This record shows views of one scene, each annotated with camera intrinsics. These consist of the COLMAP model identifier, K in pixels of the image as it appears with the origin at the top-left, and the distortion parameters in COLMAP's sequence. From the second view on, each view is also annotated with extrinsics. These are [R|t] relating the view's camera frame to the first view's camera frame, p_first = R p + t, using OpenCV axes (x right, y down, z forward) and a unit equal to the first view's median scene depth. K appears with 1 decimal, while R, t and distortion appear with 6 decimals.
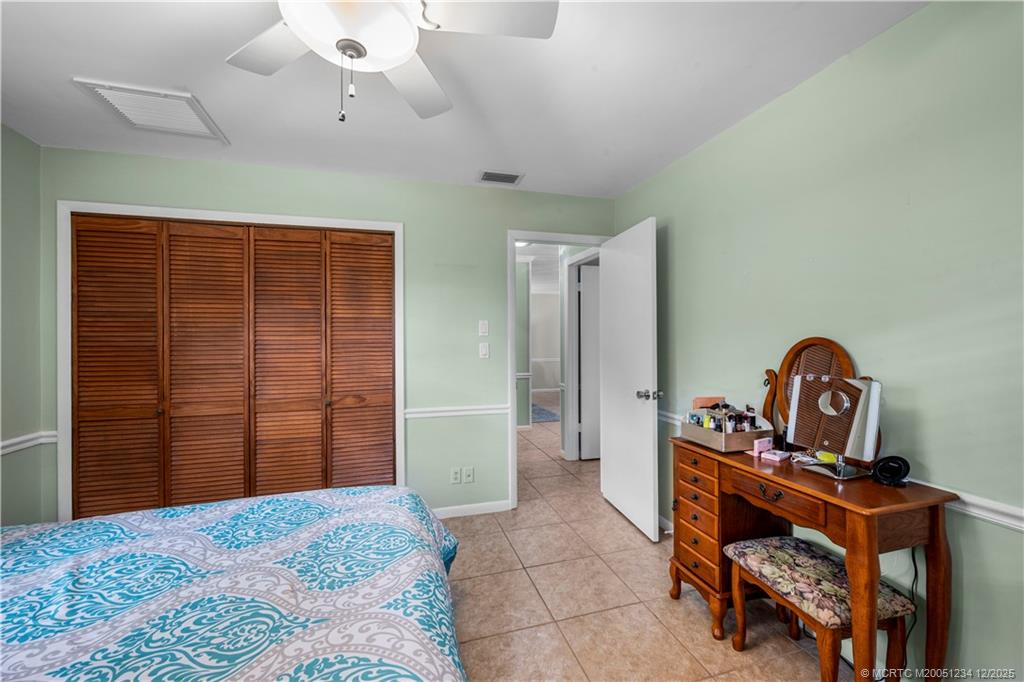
lens RADIAL K [[411.5, 0, 512.8], [0, 411.5, 336.5], [0, 0, 1]] dist [-0.000317, -0.000114]
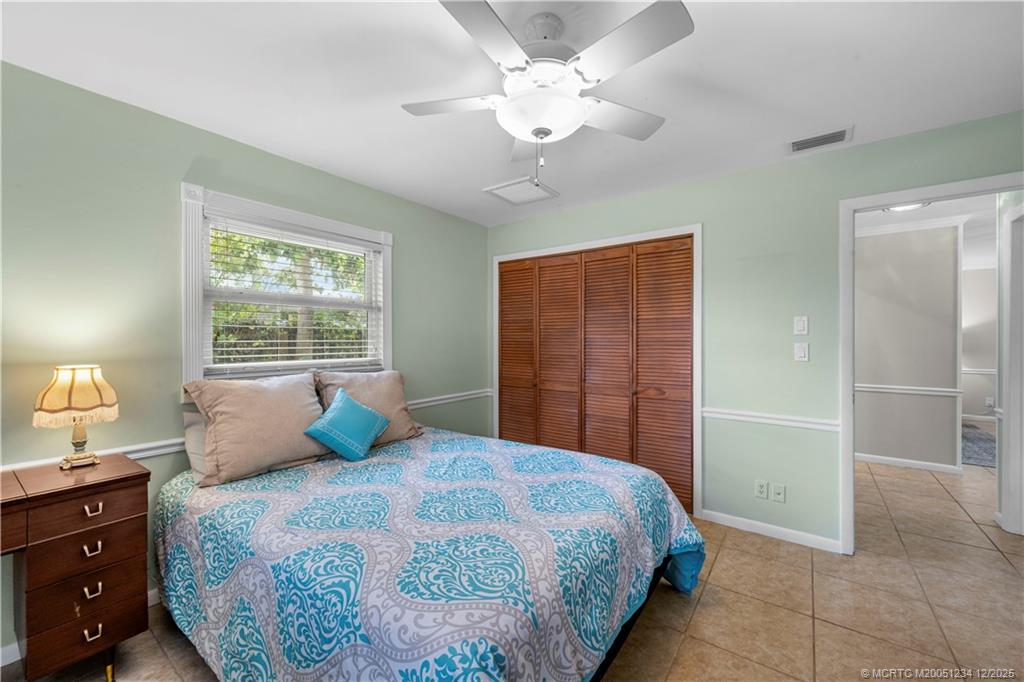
lens RADIAL K [[400.3, 0, 509.5], [0, 400.3, 338.8], [0, 0, 1]] dist [-0.000703, 0.000087]
pose [[0.601866, 0.008282, -0.798554, 0.251314], [0.000111, 0.999945, 0.010454, -0.001896], [0.798597, -0.006380, 0.601832, 0.030975]]
